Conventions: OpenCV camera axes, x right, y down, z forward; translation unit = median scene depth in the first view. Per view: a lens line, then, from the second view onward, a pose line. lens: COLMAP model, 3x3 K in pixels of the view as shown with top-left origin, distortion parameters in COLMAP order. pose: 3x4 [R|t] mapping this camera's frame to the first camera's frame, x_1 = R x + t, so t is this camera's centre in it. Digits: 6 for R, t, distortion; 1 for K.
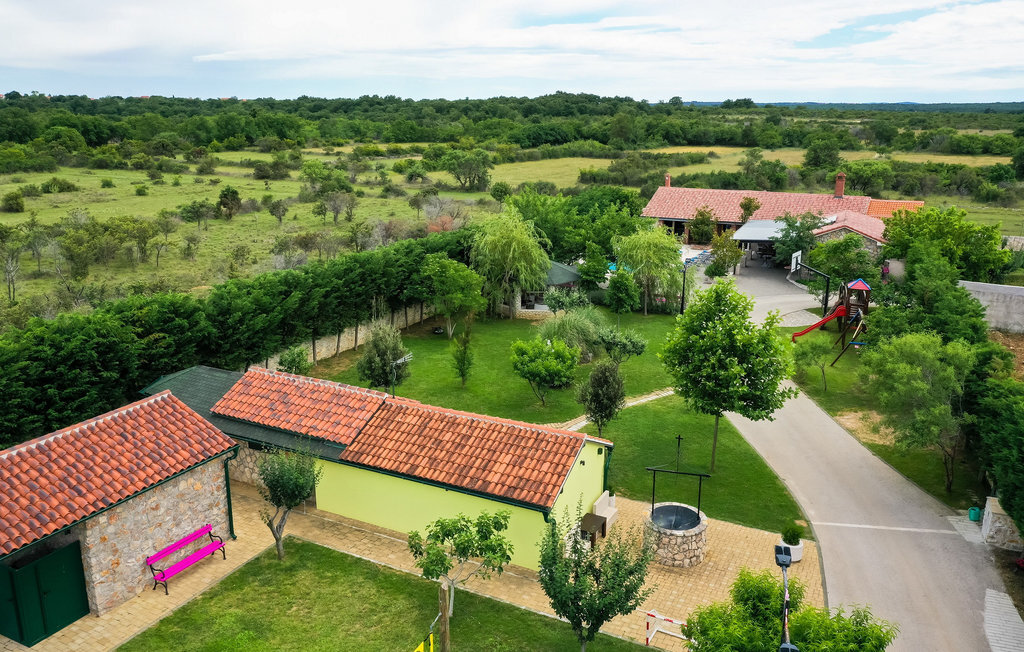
lens RADIAL K [[812.8, 0, 518.2], [0, 812.8, 324.3], [0, 0, 1]] dist [0.000219, 0.010196]
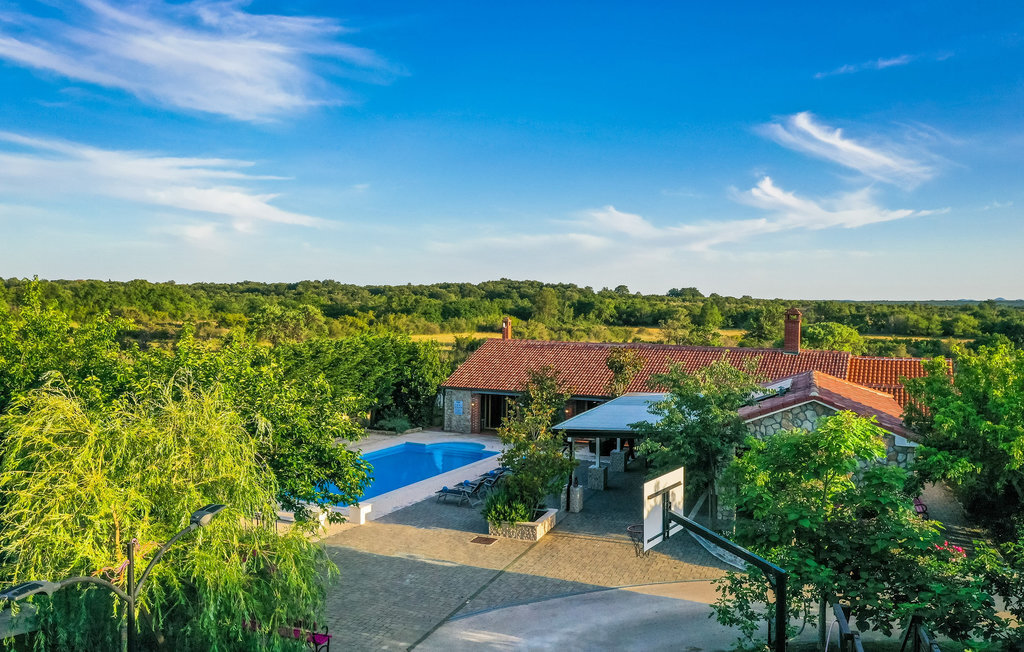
lens RADIAL K [[812.8, 0, 514.7], [0, 812.8, 327.2], [0, 0, 1]] dist [0.000219, 0.010196]
pose [[0.998933, 0.009348, 0.045234, 0.047629], [0.001107, 0.974179, -0.225772, -0.012952], [-0.046176, 0.225582, 0.973129, 0.122785]]
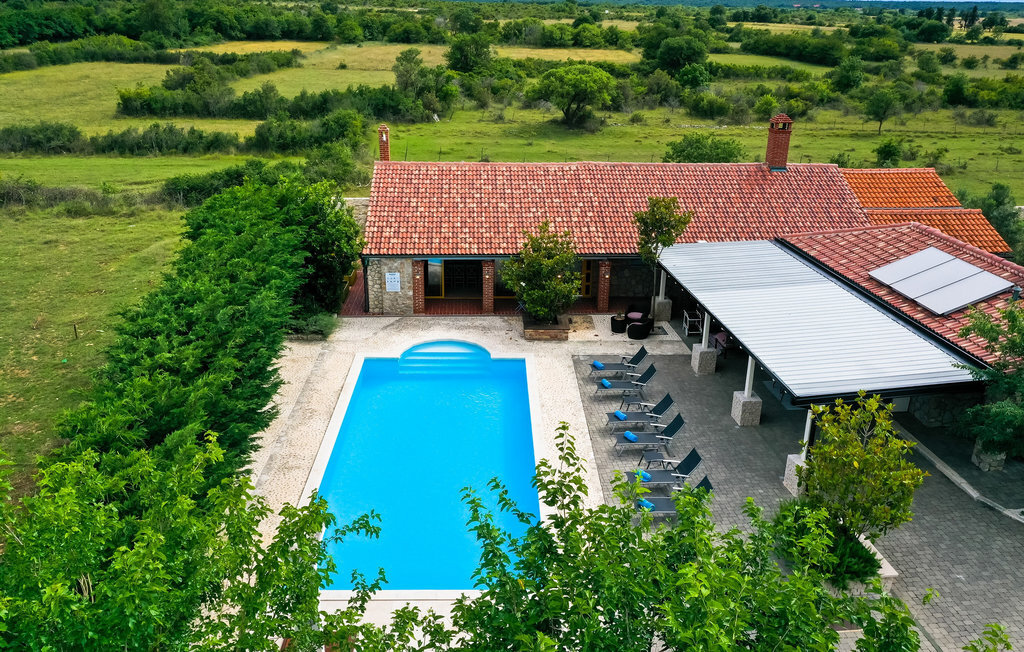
lens RADIAL K [[812.8, 0, 513.6], [0, 812.8, 328.6], [0, 0, 1]] dist [0.000219, 0.010196]
pose [[0.861968, -0.181154, 0.473491, 0.007015], [0.119045, 0.980189, 0.158296, -0.040967], [-0.492787, -0.080080, 0.866457, 0.172121]]
